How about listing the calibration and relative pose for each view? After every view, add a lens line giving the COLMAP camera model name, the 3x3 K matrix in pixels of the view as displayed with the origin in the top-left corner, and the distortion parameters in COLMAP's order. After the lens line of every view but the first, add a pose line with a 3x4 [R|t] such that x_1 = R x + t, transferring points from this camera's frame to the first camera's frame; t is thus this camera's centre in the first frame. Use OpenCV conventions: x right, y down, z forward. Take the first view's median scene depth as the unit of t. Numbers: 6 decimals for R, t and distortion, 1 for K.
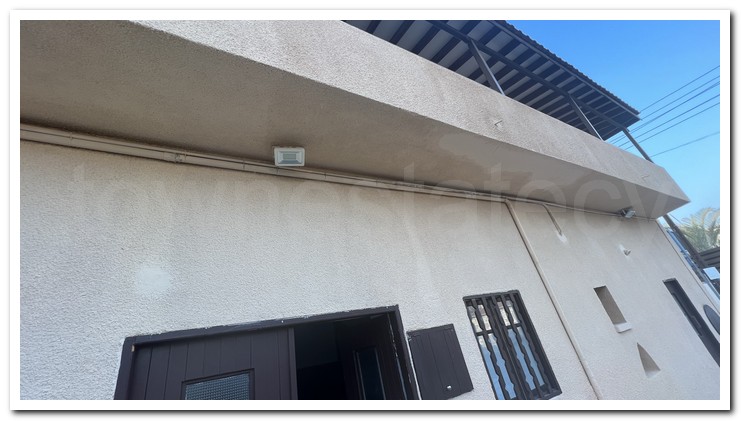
lens RADIAL K [[277.2, 0, 370.5], [0, 277.2, 210.5], [0, 0, 1]] dist [0.000492, 0.000047]
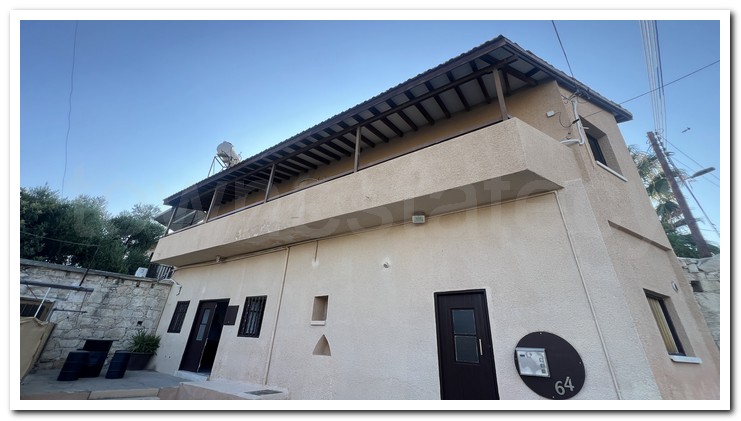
lens RADIAL K [[280.1, 0, 368.7], [0, 280.1, 210.1], [0, 0, 1]] dist [-0.000753, 0.000278]
pose [[0.444369, -0.195543, -0.874242, 3.545761], [0.274267, 0.958722, -0.075031, 0.019680], [0.852827, -0.206434, 0.479657, 0.874197]]
